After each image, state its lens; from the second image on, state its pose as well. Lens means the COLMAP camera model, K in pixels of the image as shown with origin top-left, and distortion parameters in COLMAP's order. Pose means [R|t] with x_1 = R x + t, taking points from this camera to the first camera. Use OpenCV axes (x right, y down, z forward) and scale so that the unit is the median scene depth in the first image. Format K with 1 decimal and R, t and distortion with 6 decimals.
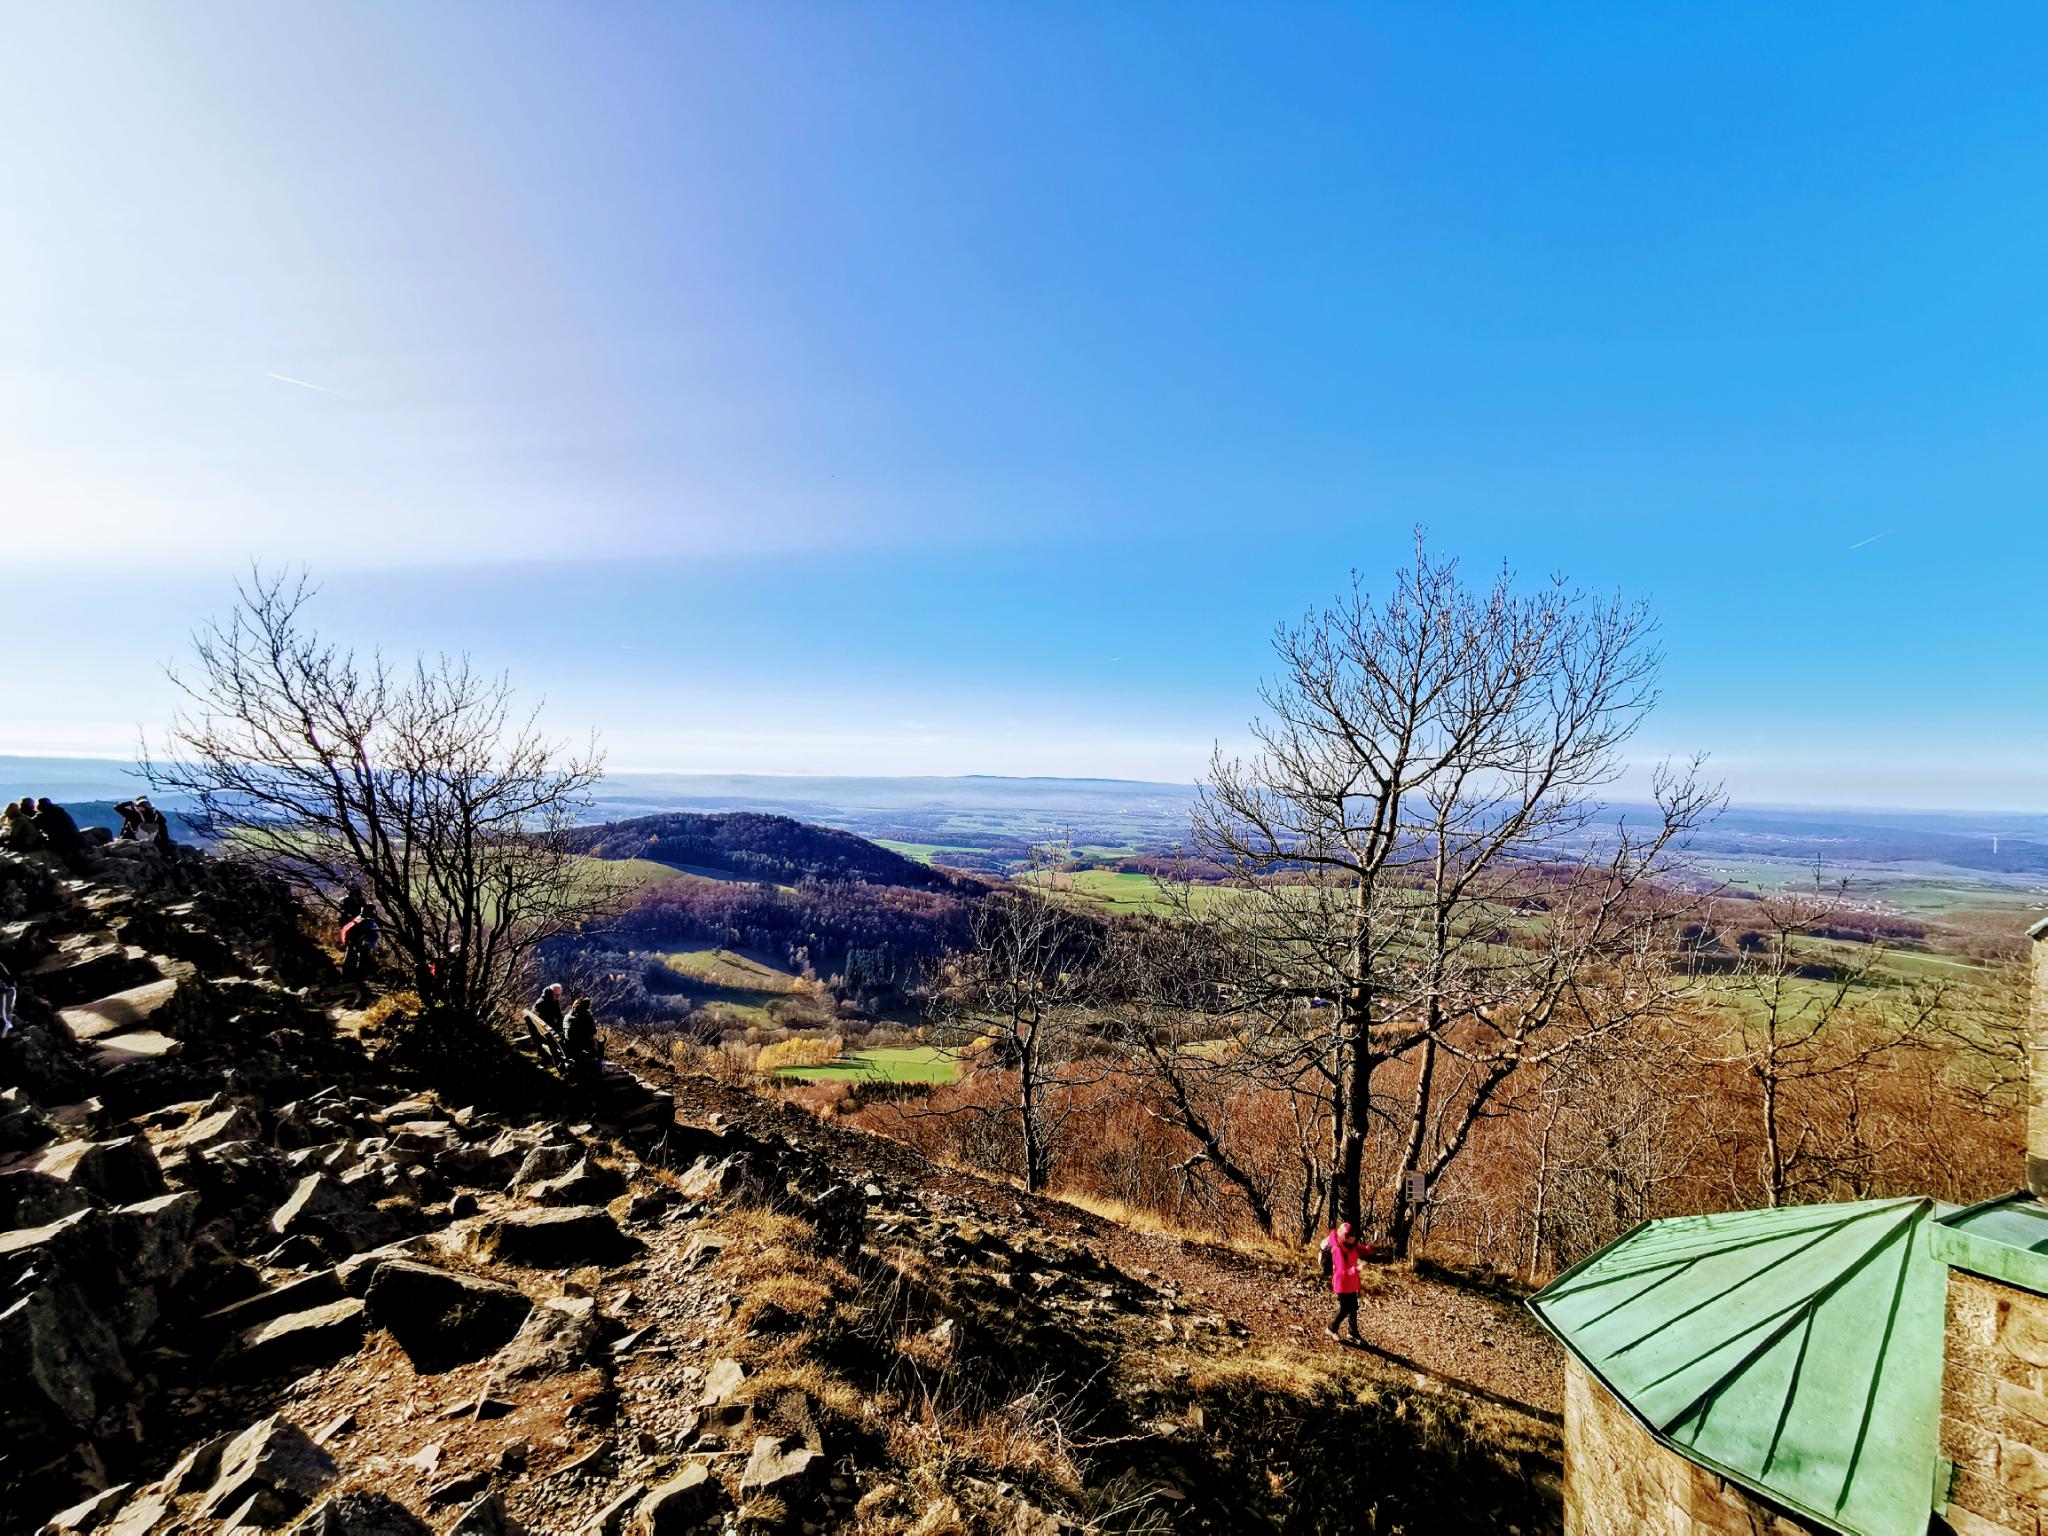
lens RADIAL K [[963.1, 0, 1024.0], [0, 963.1, 768.0], [0, 0, 1]] dist [0.000524, 0.010897]
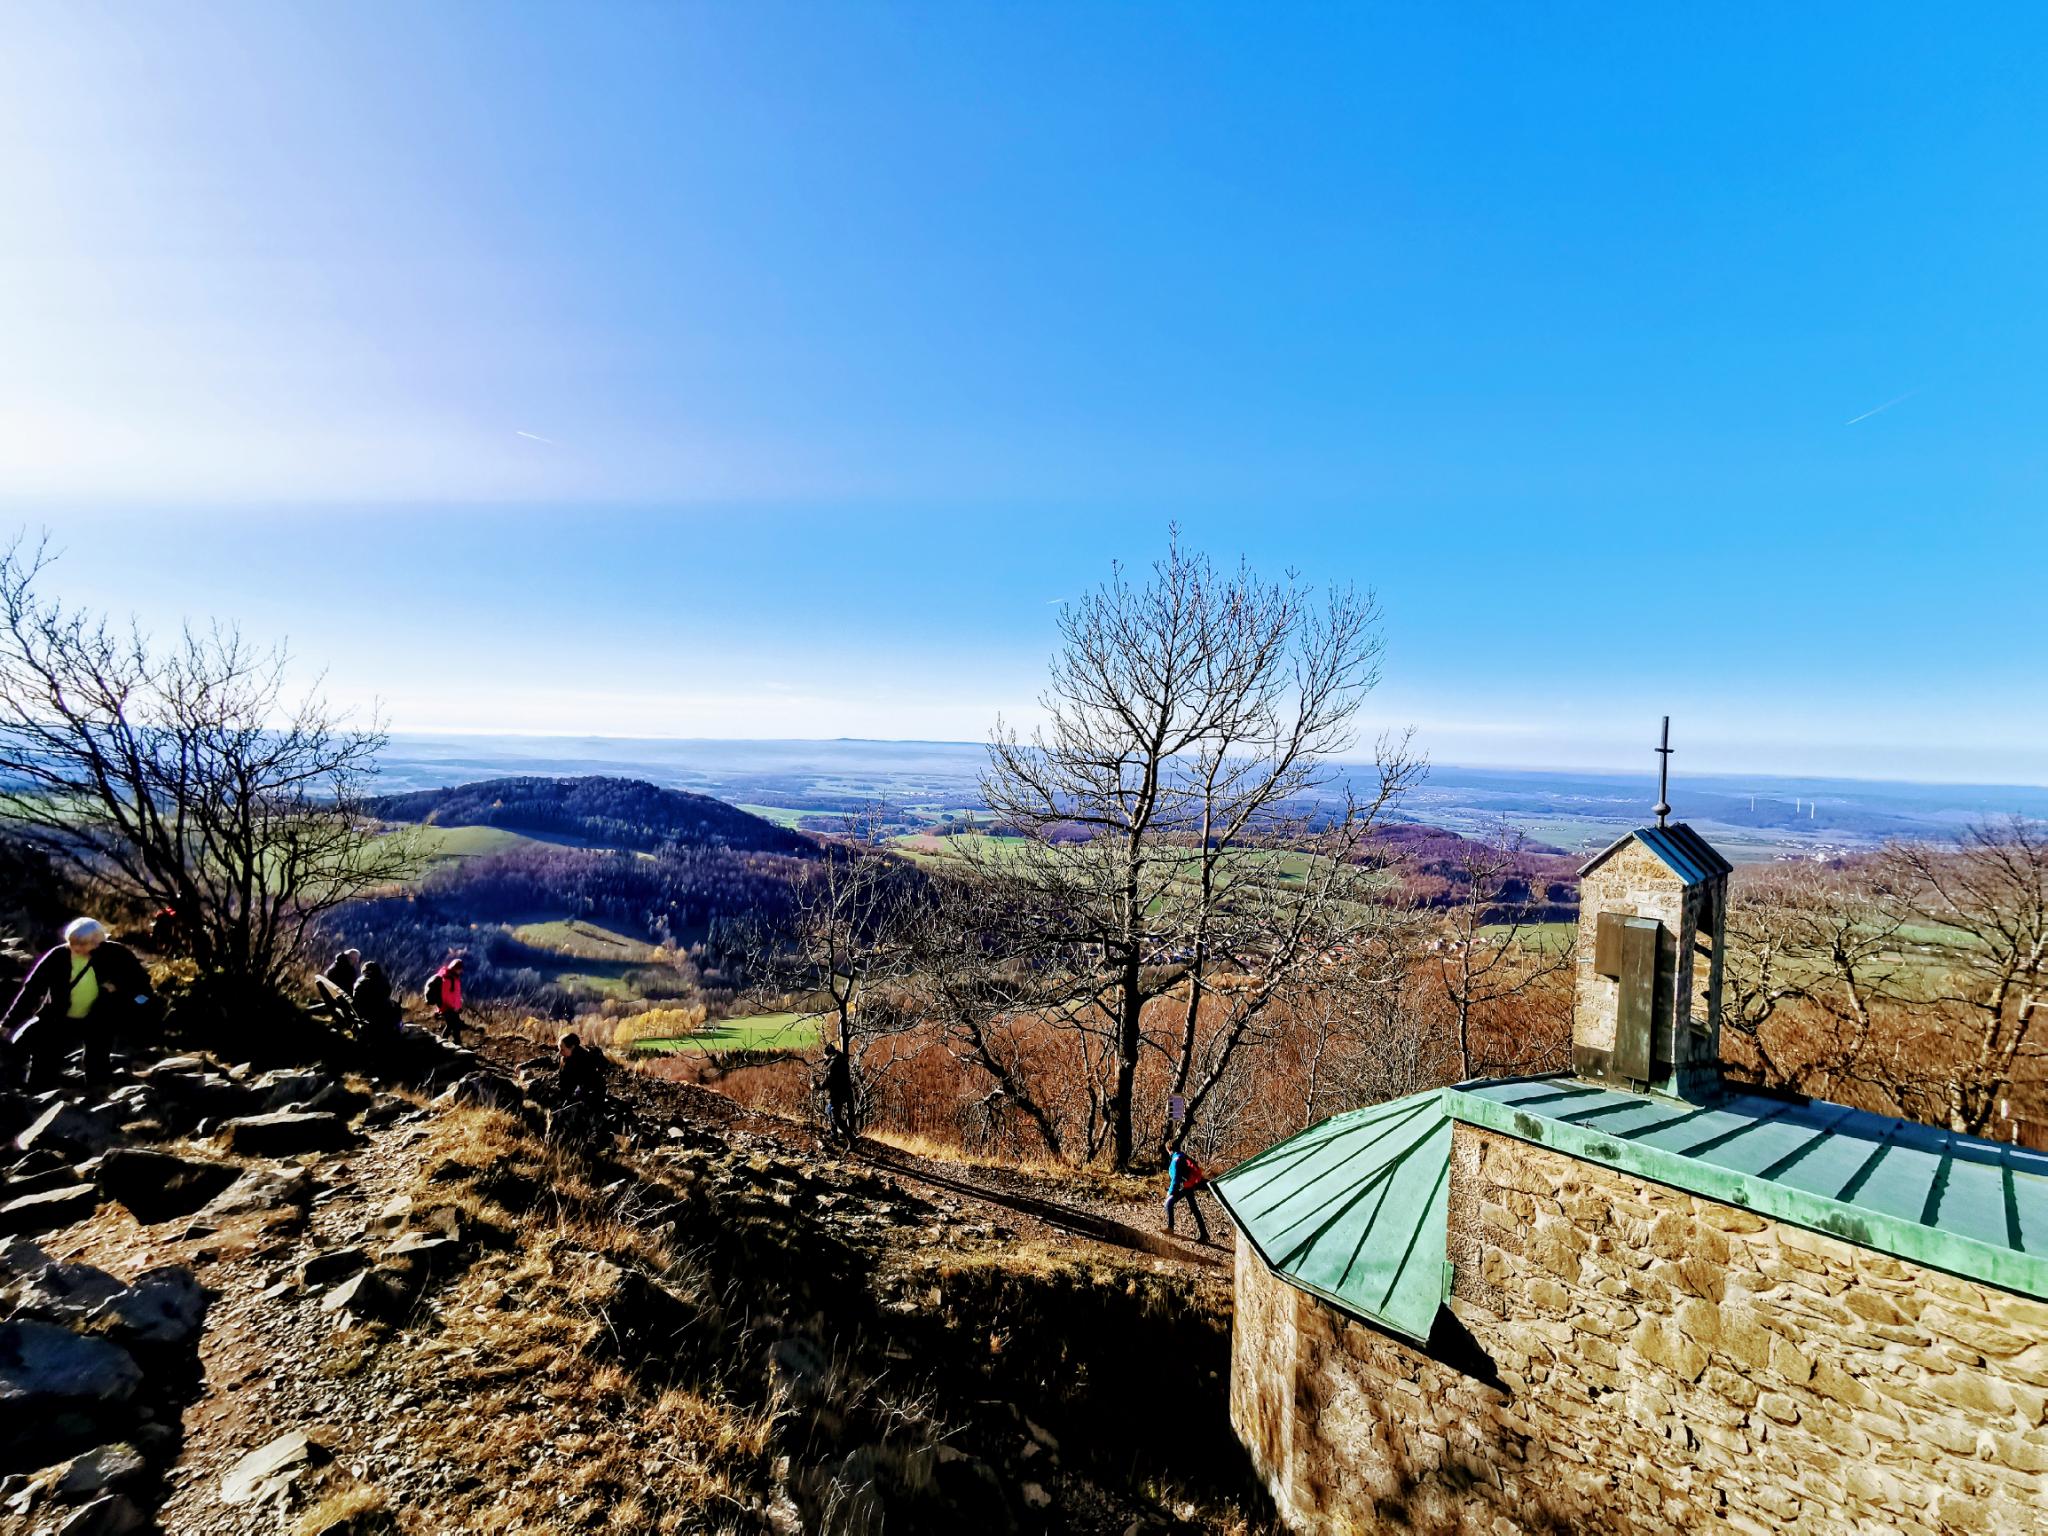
lens RADIAL K [[968.7, 0, 1024.0], [0, 968.7, 768.0], [0, 0, 1]] dist [-0.002268, 0.014948]
pose [[0.991604, 0.000217, 0.129312, 0.084277], [-0.005100, 0.999286, 0.037434, -0.006560], [-0.129212, -0.037779, 0.990897, -0.094129]]
